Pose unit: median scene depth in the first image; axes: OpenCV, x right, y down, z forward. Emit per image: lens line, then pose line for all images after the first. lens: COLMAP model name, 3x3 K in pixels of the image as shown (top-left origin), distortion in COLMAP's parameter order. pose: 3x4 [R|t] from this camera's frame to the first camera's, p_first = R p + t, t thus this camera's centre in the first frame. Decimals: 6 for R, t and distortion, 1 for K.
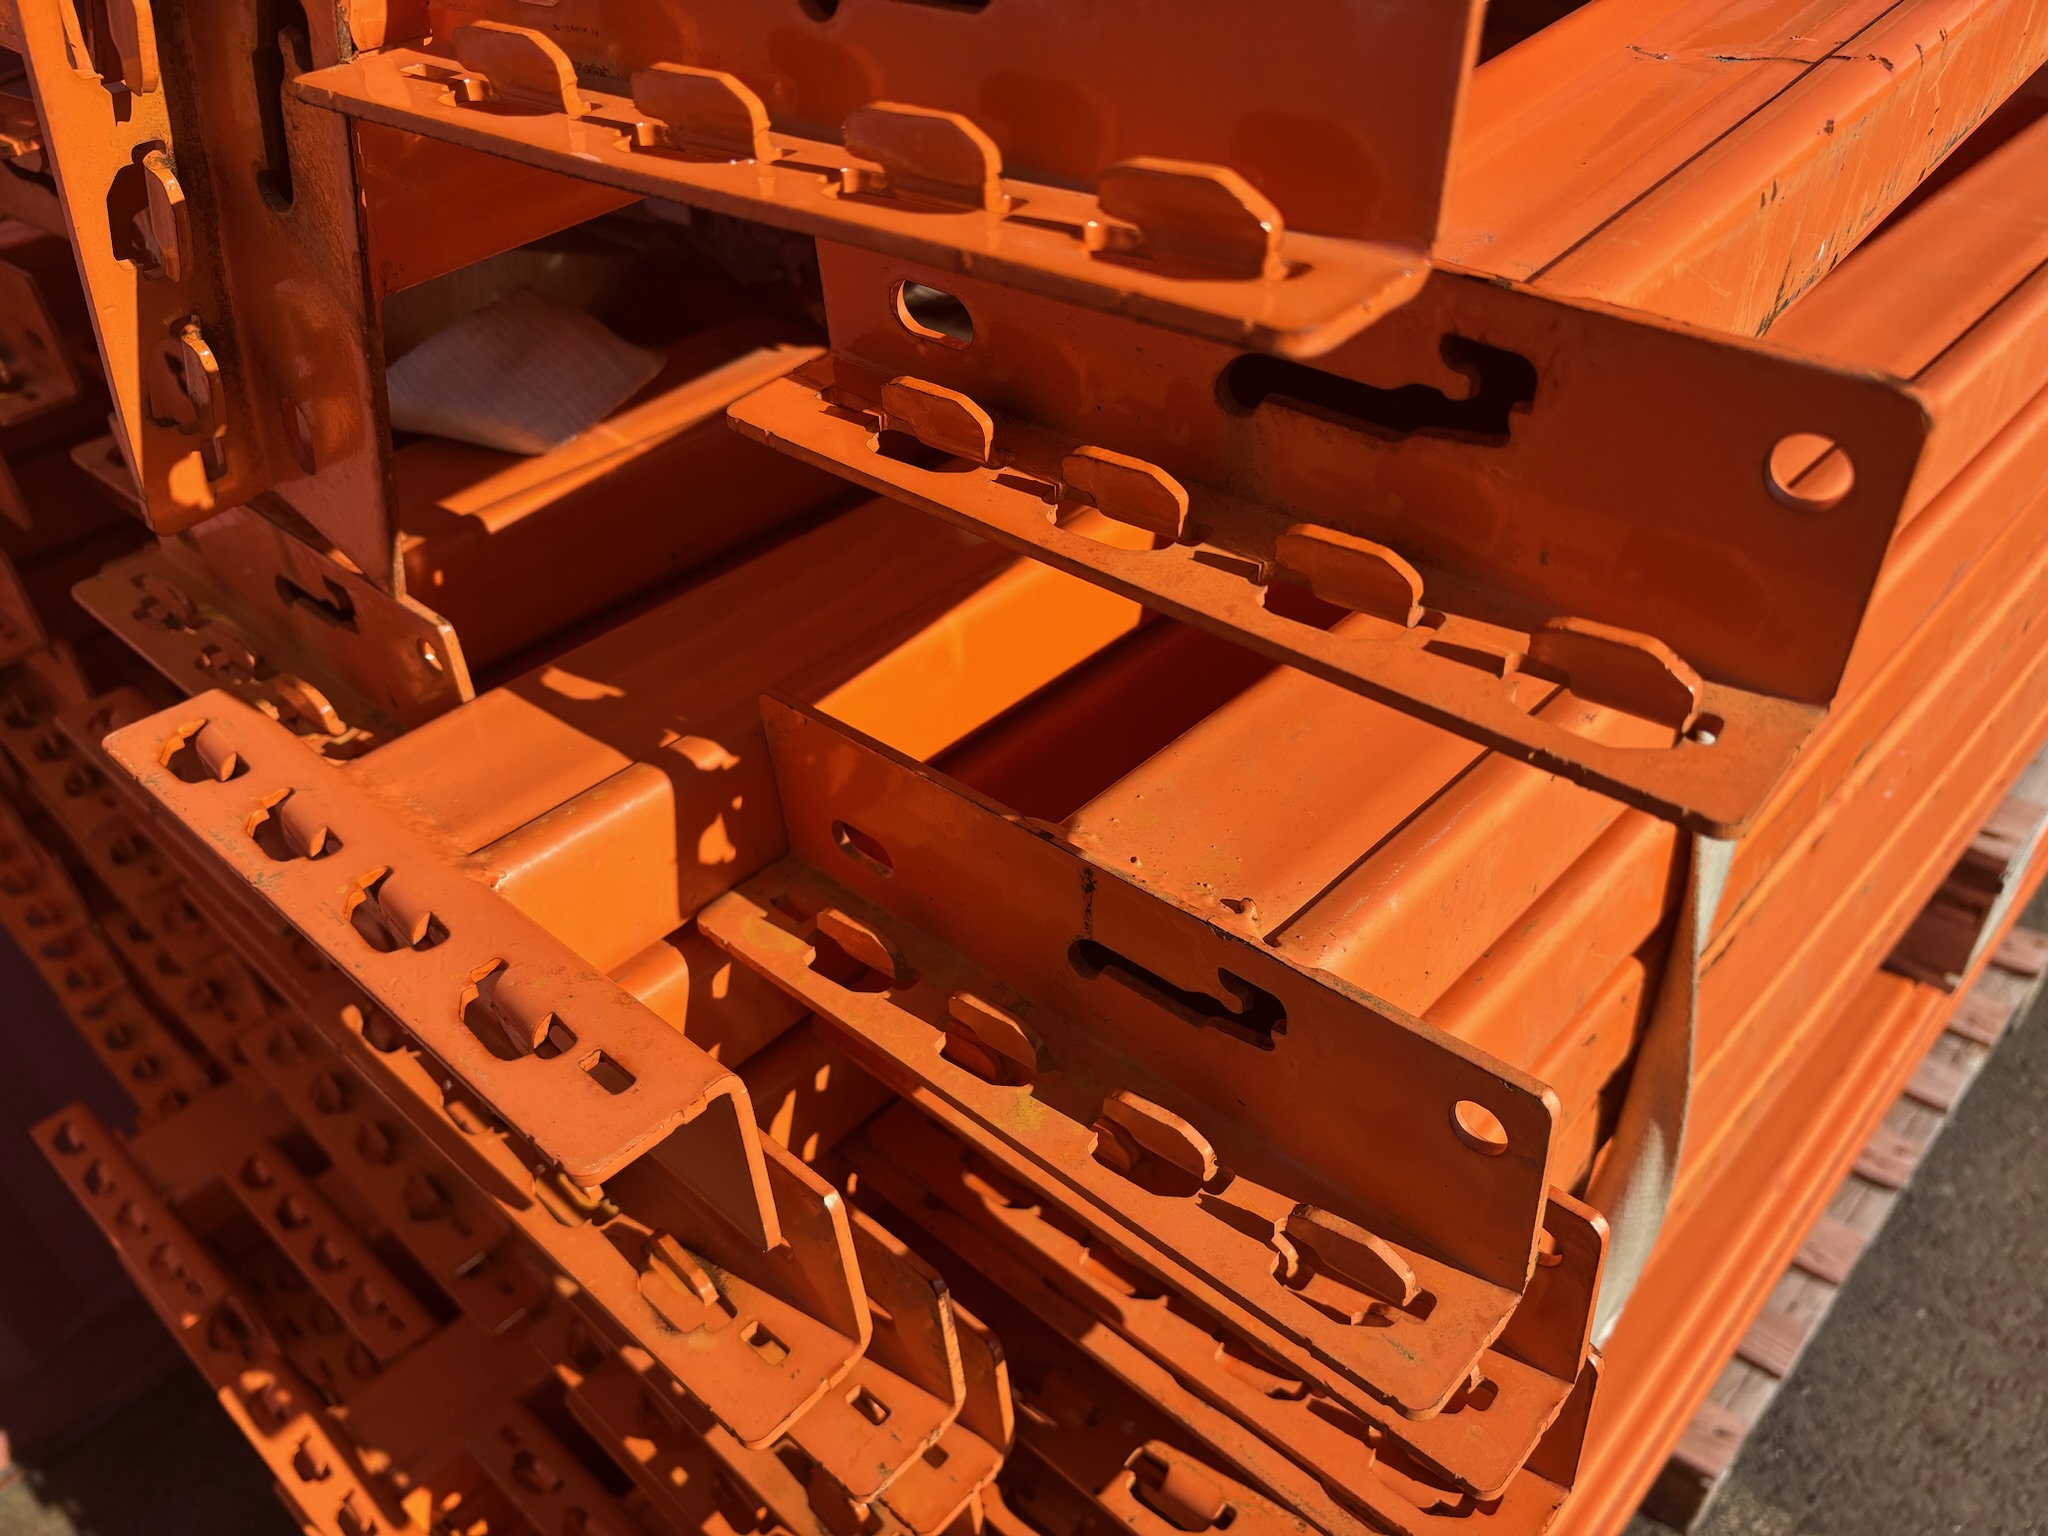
lens RADIAL K [[1576.9, 0, 1037.6], [0, 1576.9, 783.4], [0, 0, 1]] dist [0.020107, -0.031440]
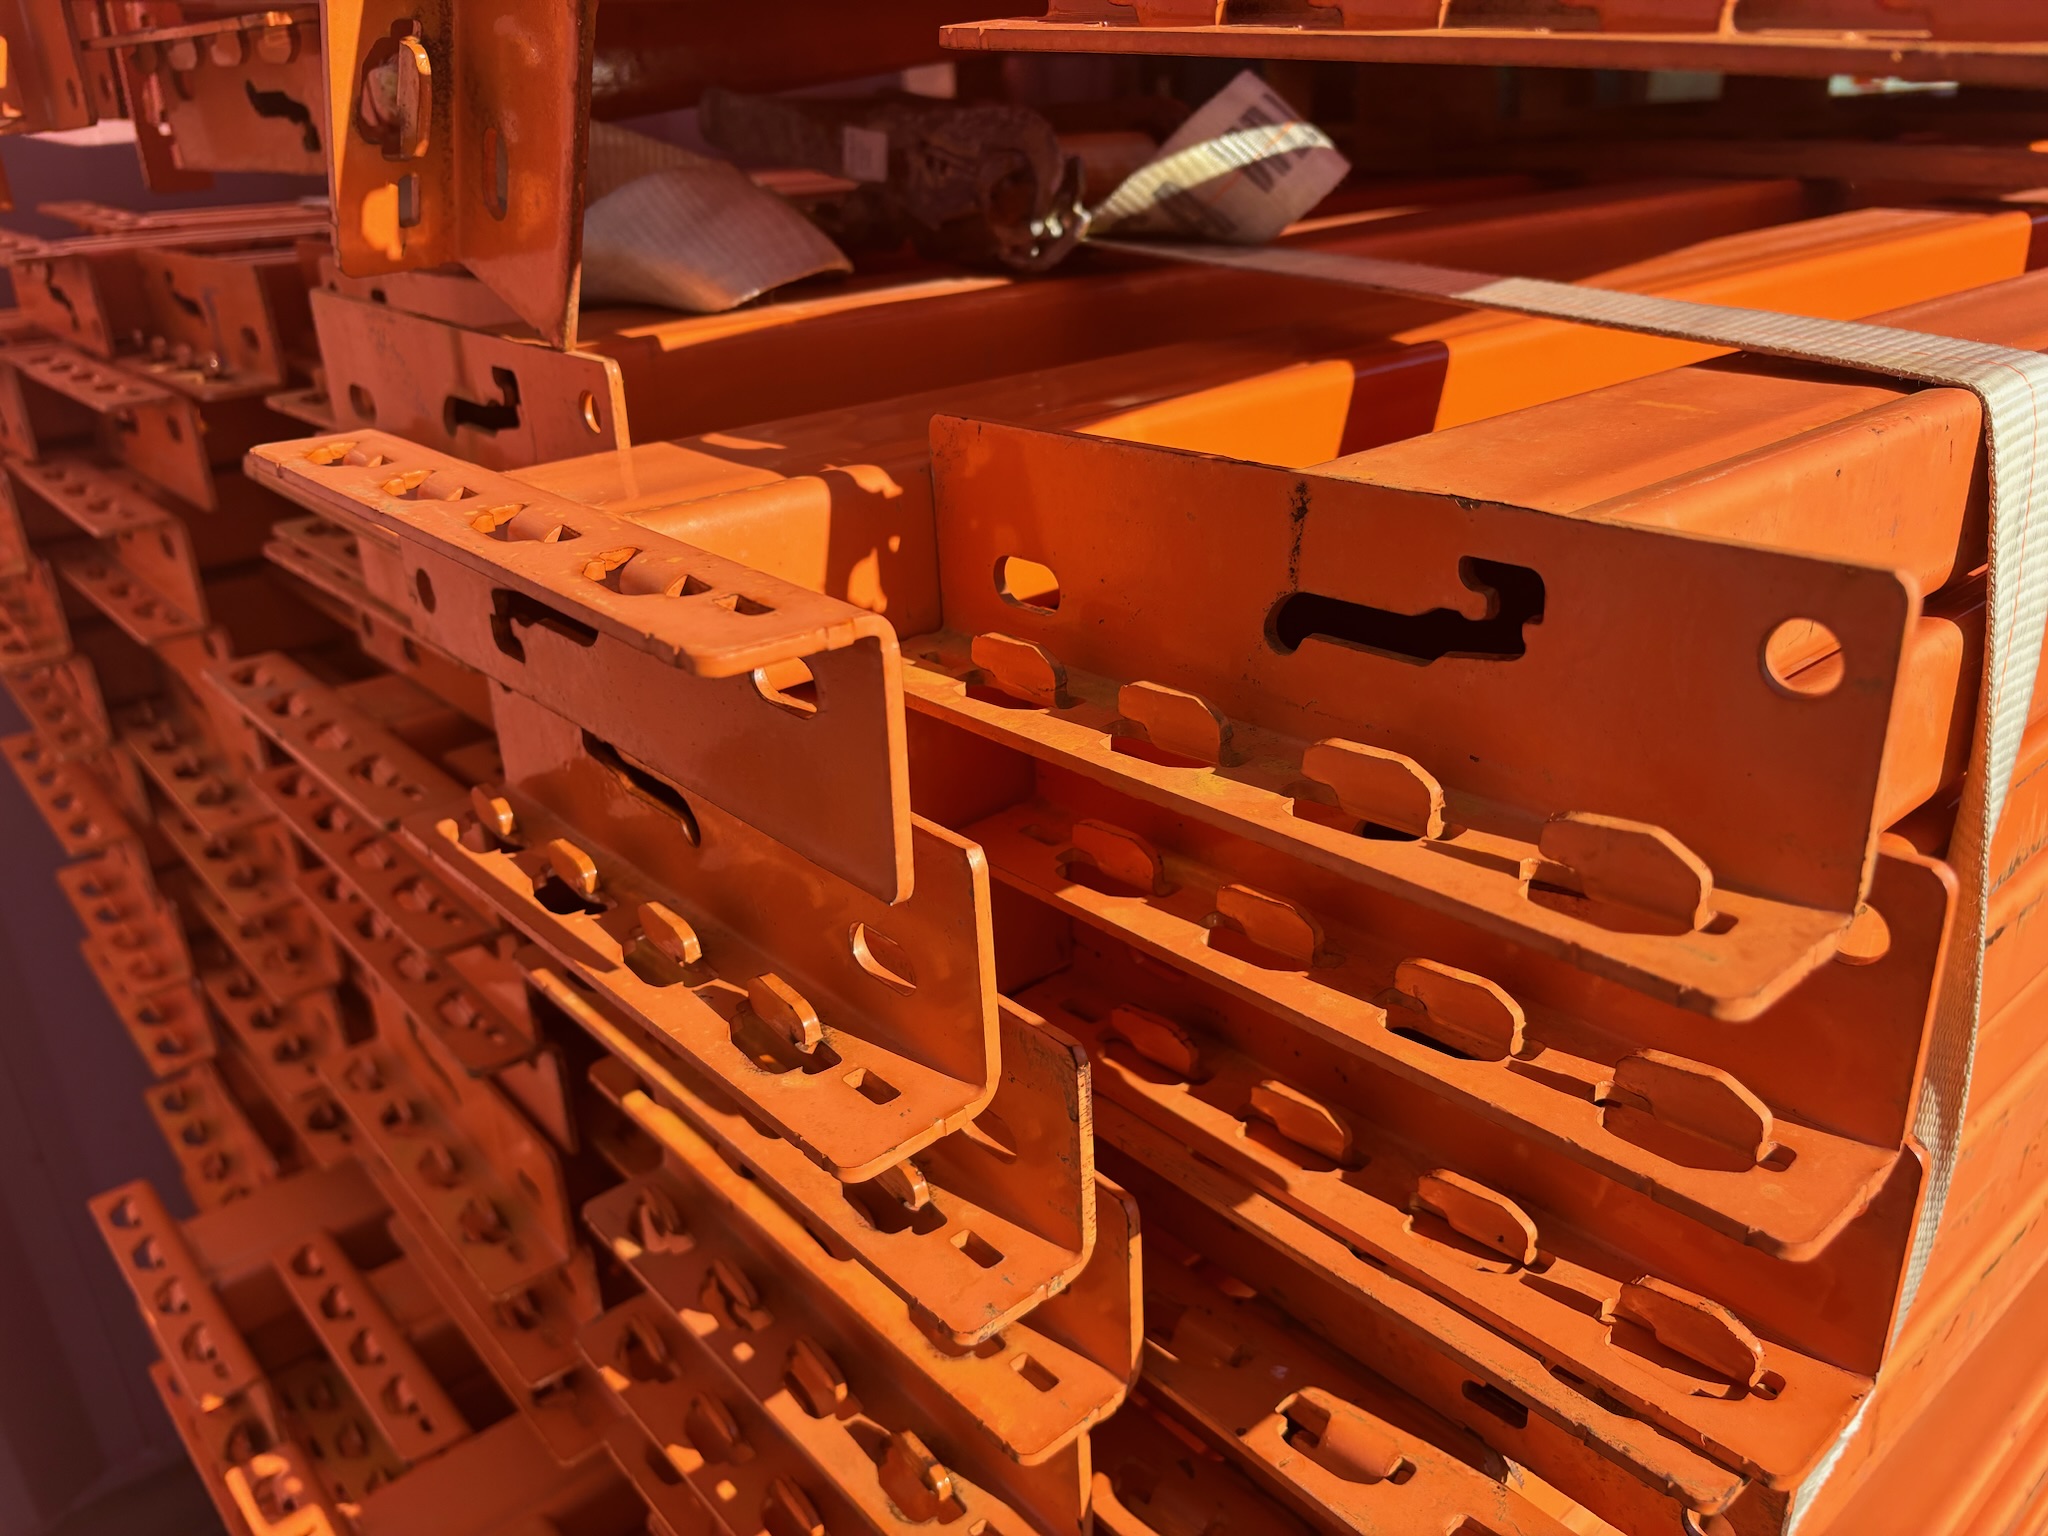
lens RADIAL K [[1576.9, 0, 1022.5], [0, 1576.9, 759.6], [0, 0, 1]] dist [0.020107, -0.031440]
pose [[0.994062, 0.065487, -0.086899, -0.025827], [-0.082779, 0.973466, -0.213333, 0.294150], [0.070623, 0.219260, 0.973107, 0.126302]]
